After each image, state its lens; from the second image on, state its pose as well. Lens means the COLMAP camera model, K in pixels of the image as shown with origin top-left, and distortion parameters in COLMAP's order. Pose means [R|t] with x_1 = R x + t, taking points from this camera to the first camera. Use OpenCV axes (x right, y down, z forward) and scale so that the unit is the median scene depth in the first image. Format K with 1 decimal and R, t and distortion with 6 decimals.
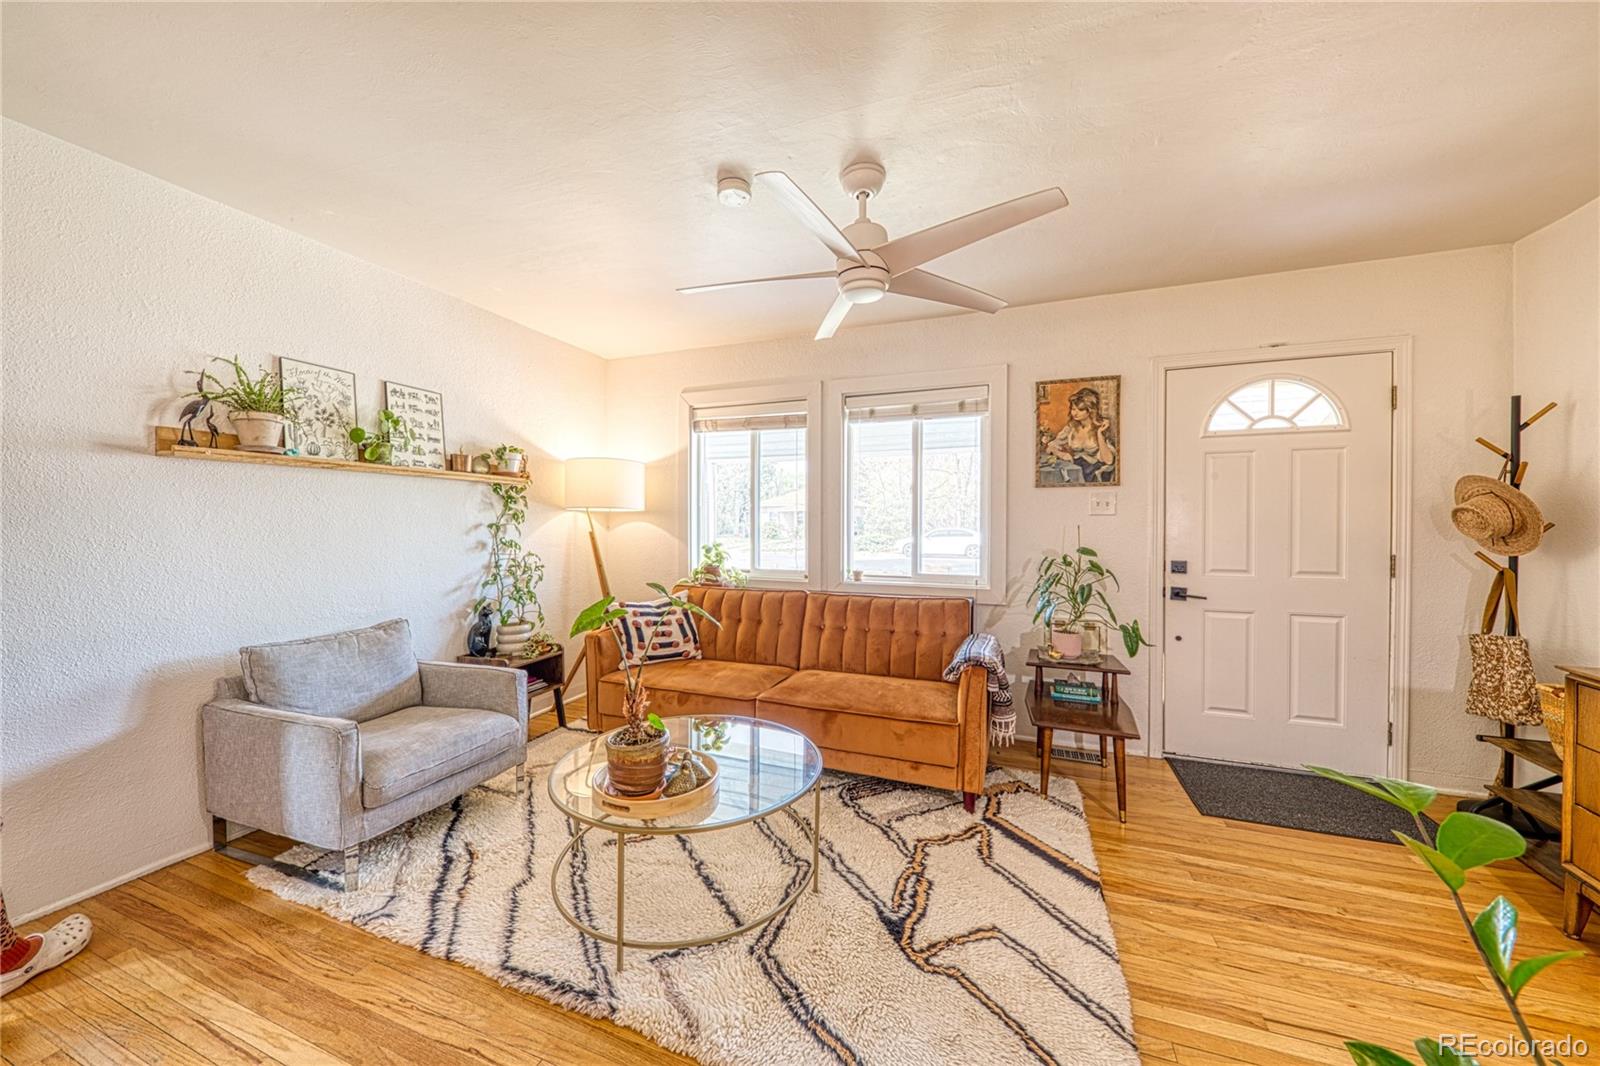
lens RADIAL K [[559.8, 0, 800.0], [0, 559.8, 533.0], [0, 0, 1]] dist [0.000009, -0.000055]
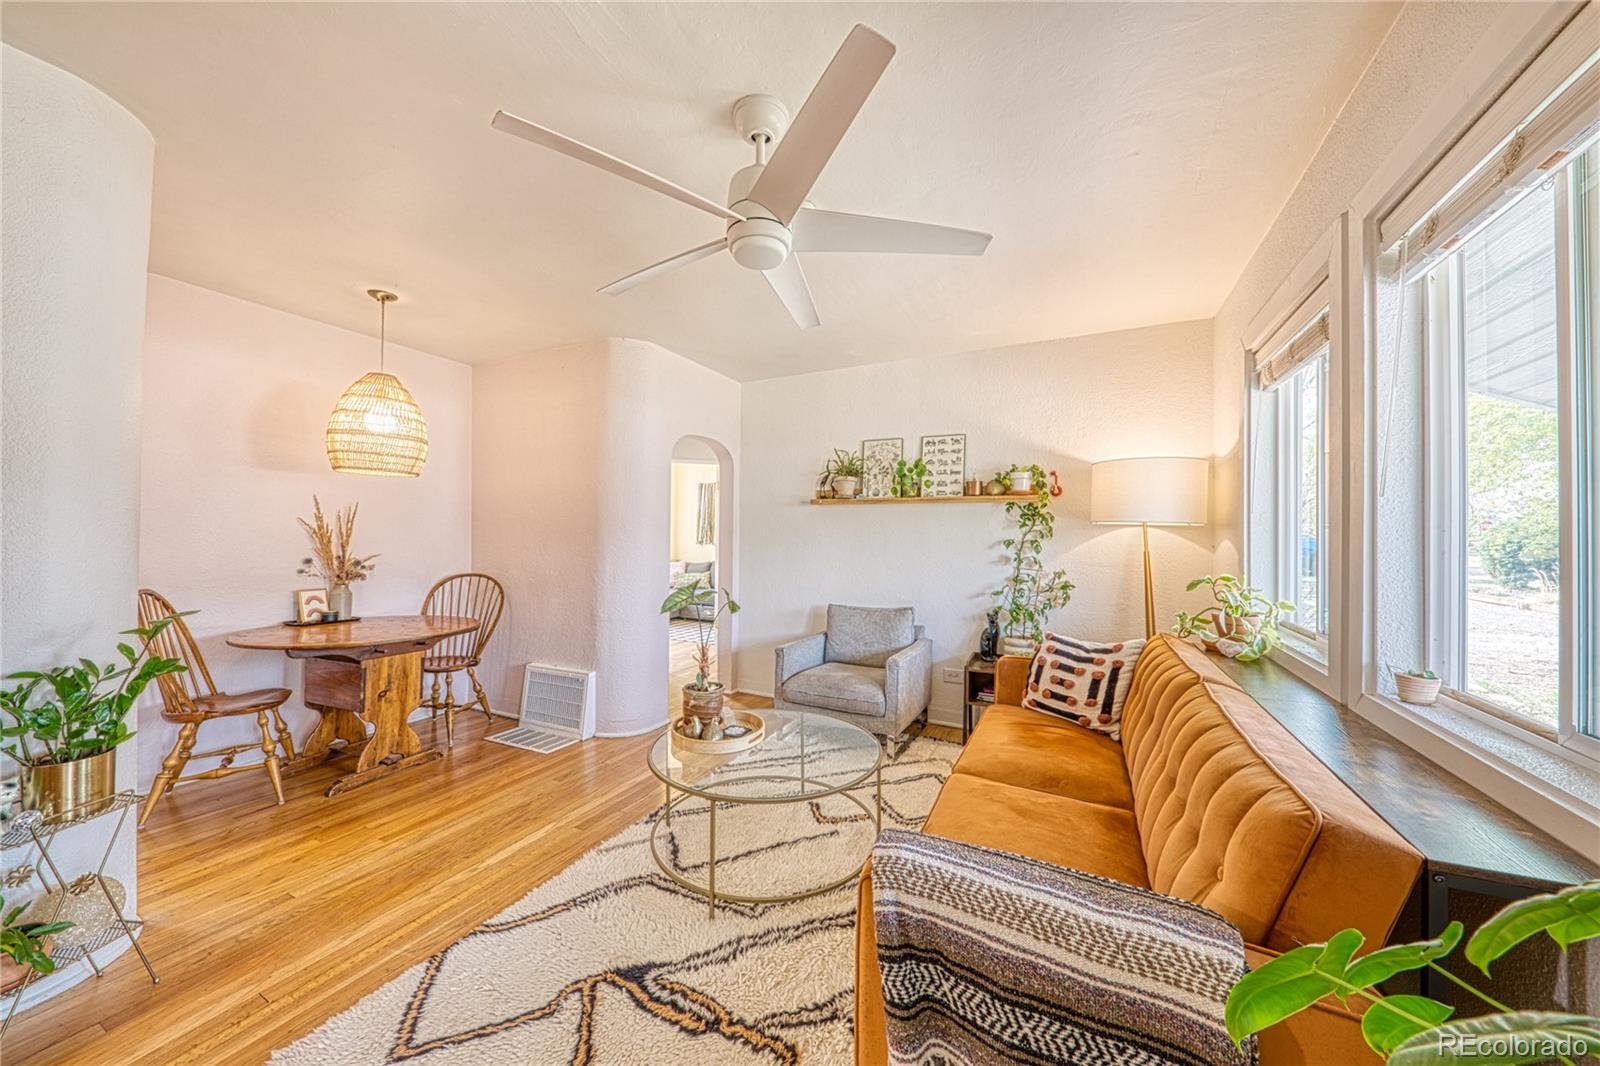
lens RADIAL K [[548.4, 0, 795.2], [0, 548.4, 531.0], [0, 0, 1]] dist [0.010921, -0.007361]
pose [[-0.102349, -0.011930, -0.994677, 0.591087], [-0.027375, 0.999583, -0.009173, -0.013680], [0.994372, 0.026290, -0.102633, 0.750042]]
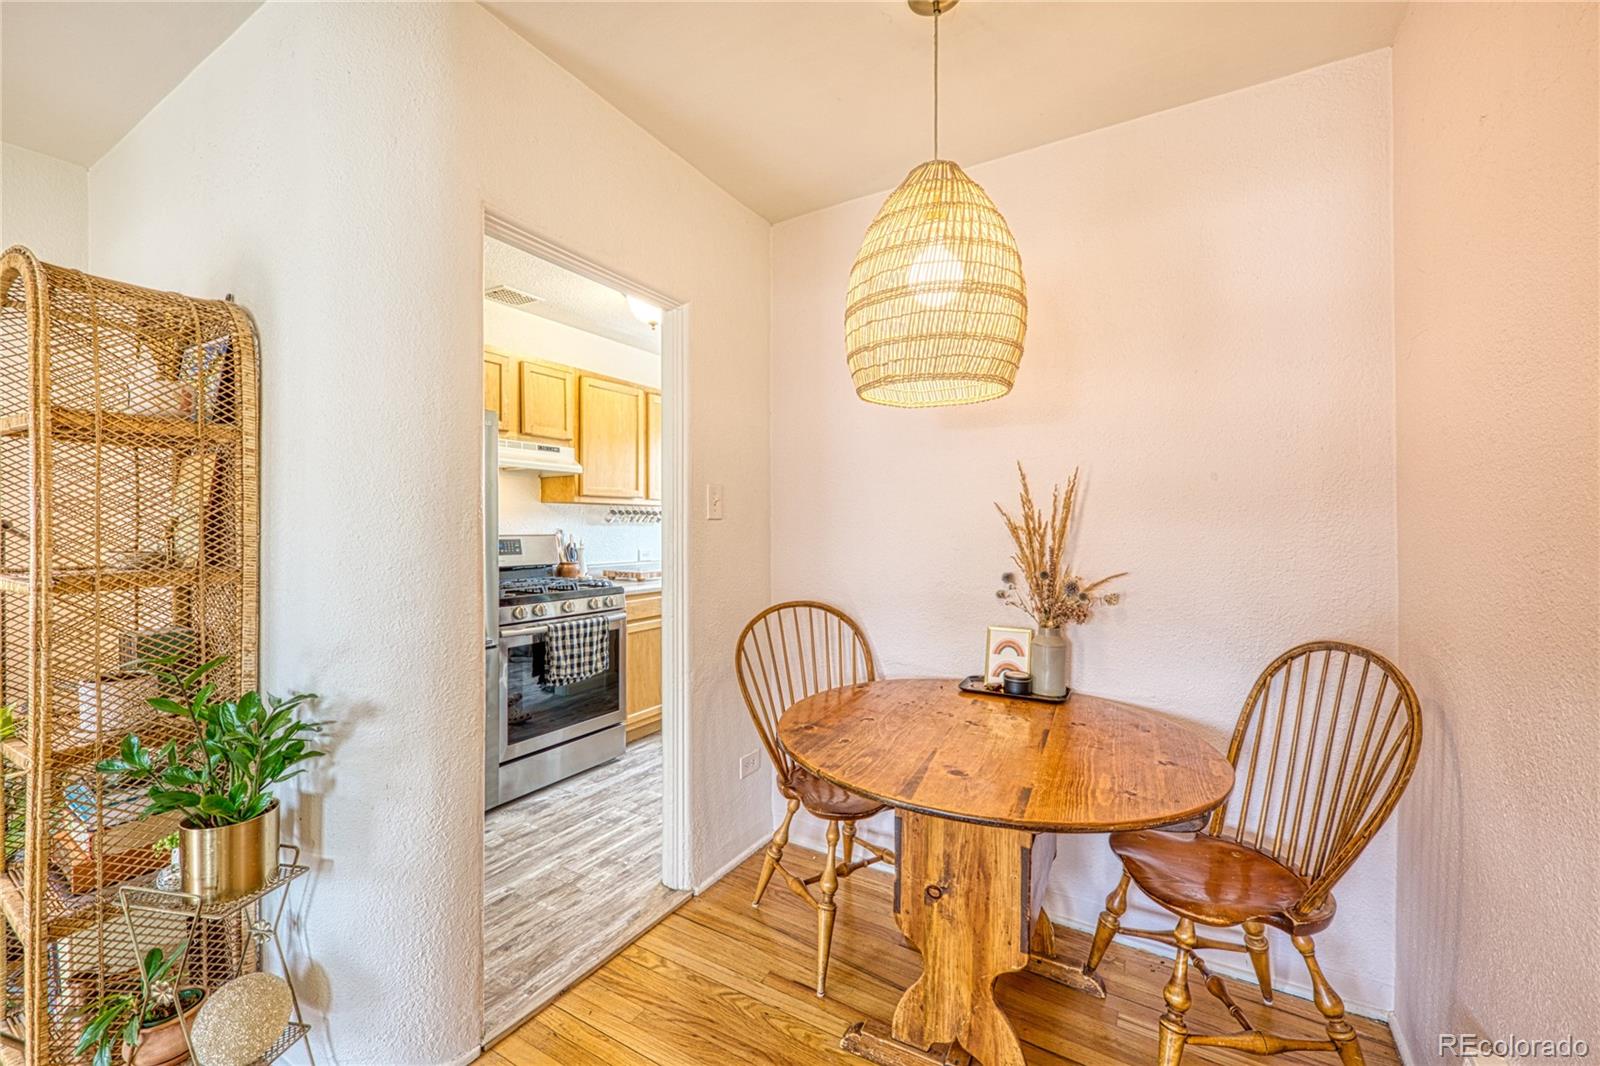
lens RADIAL K [[643.6, 0, 798.9], [0, 643.6, 529.9], [0, 0, 1]] dist [0.000542, -0.000084]
pose [[-0.985177, -0.001192, 0.171535, -0.253866], [0.002218, 0.999804, 0.019688, -0.007057], [-0.171524, 0.019776, -0.984981, 0.450665]]
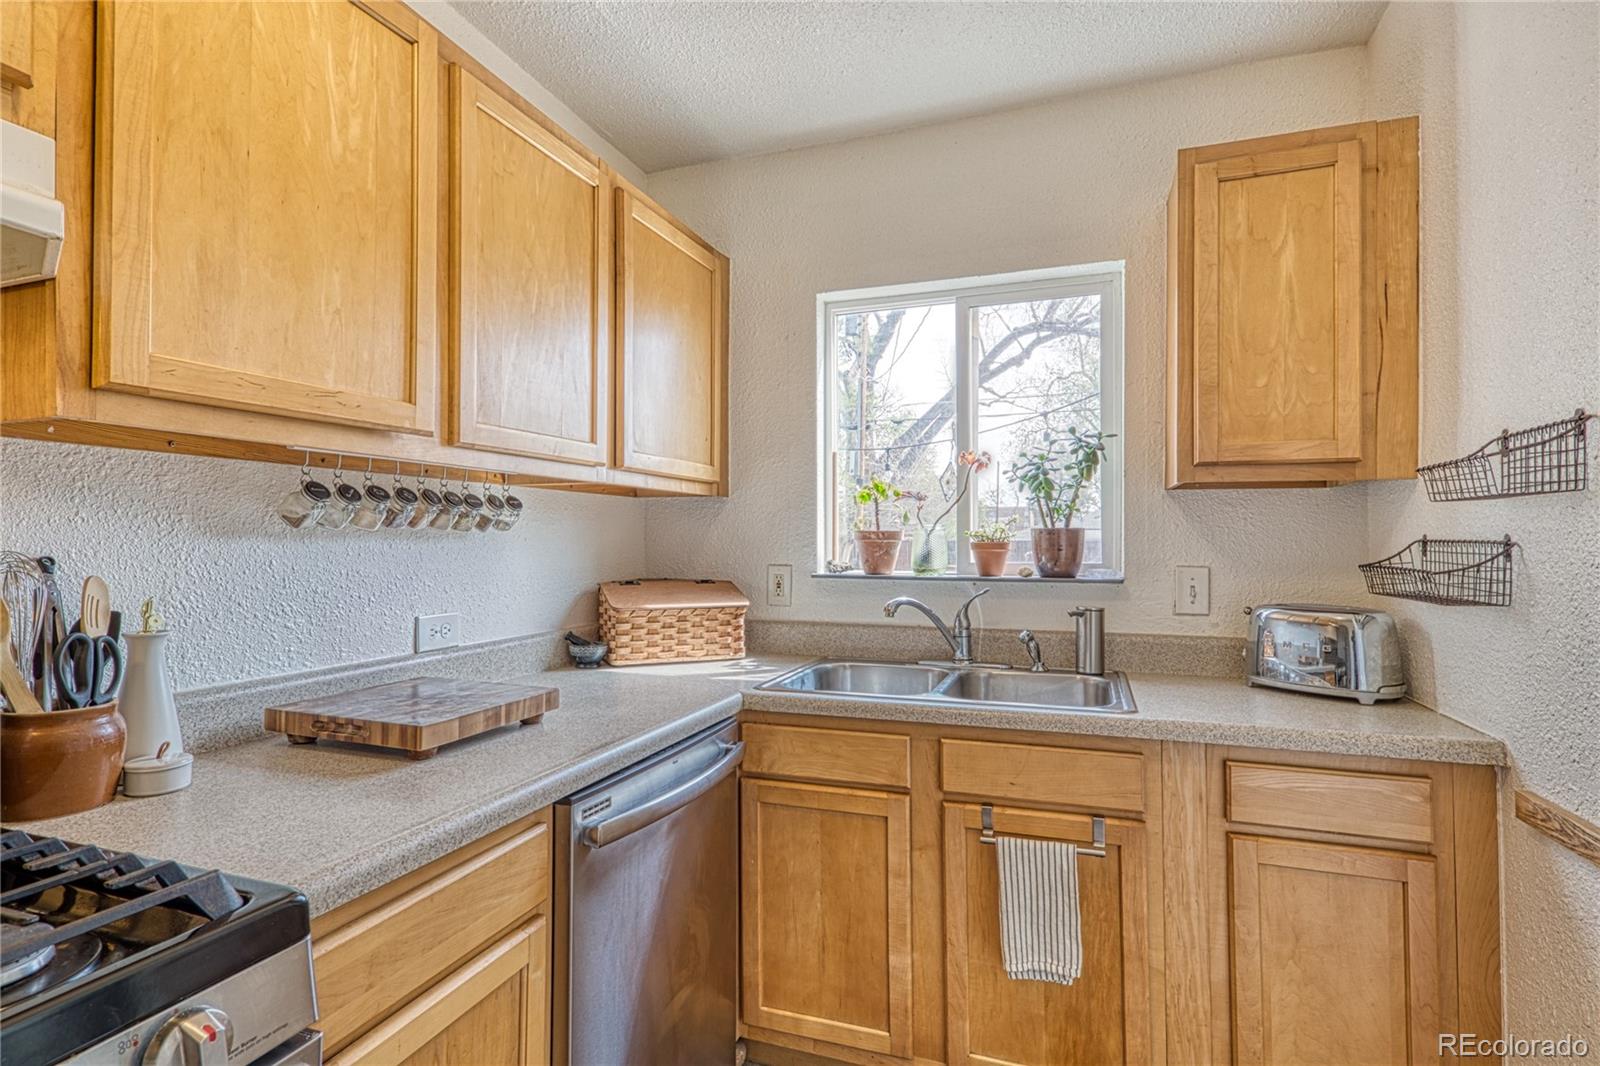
lens RADIAL K [[791.5, 0, 800.0], [0, 791.5, 533.0], [0, 0, 1]] dist [0.003898, 0.001420]
pose [[-0.999706, -0.002291, -0.024135, 0.106248], [-0.002387, 0.999989, 0.003941, 0.004287], [0.024125, 0.003998, -0.999701, -0.378047]]
